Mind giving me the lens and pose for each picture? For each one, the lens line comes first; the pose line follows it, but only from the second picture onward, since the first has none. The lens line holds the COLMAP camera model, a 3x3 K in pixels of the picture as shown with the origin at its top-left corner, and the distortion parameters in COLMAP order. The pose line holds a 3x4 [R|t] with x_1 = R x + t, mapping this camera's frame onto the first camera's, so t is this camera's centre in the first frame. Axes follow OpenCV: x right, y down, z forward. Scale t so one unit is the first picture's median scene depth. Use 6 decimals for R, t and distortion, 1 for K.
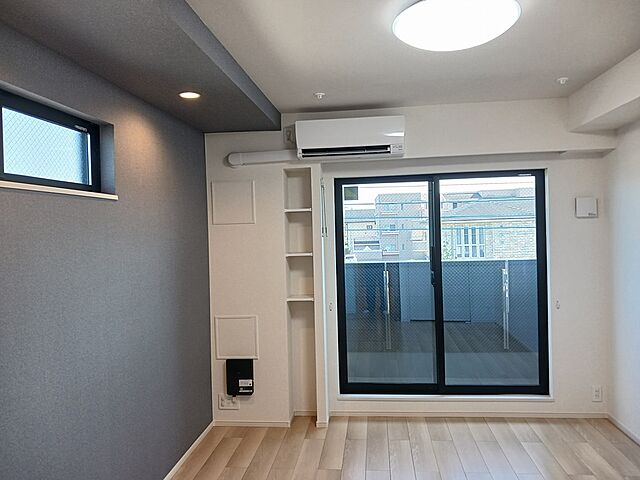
lens RADIAL K [[510.0, 0, 320.0], [0, 510.0, 240.0], [0, 0, 1]] dist [0.004083, -0.000380]
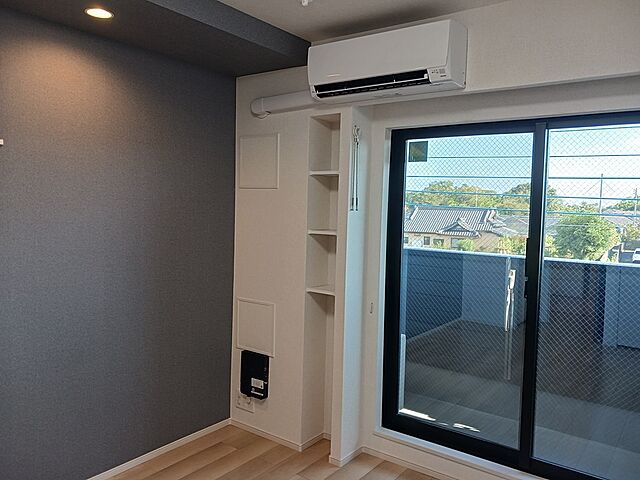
lens RADIAL K [[510.0, 0, 320.0], [0, 510.0, 240.0], [0, 0, 1]] dist [0.004083, -0.000380]
pose [[0.861447, 0.084208, -0.500817, 0.327616], [-0.065209, 0.996335, 0.055361, -0.000348], [0.503643, -0.015033, 0.863781, 0.345437]]
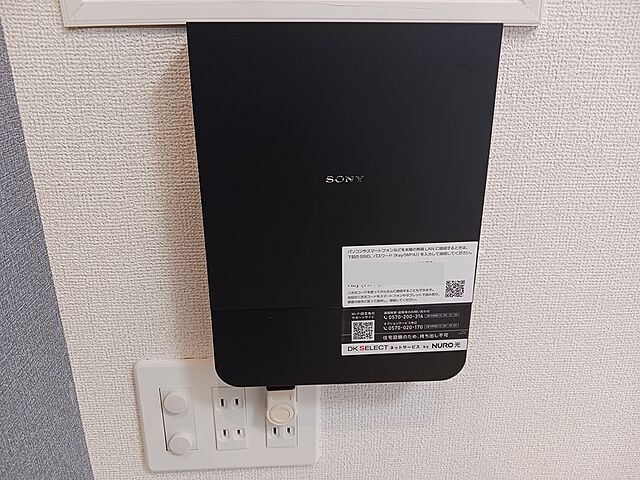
lens RADIAL K [[510.0, 0, 320.0], [0, 510.0, 240.0], [0, 0, 1]] dist [0.004083, -0.000380]
pose [[0.984448, -0.031792, 0.172775, -0.178279], [-0.025071, 0.947997, 0.317290, 0.240558], [-0.173877, -0.316687, 0.932457, 0.904860]]
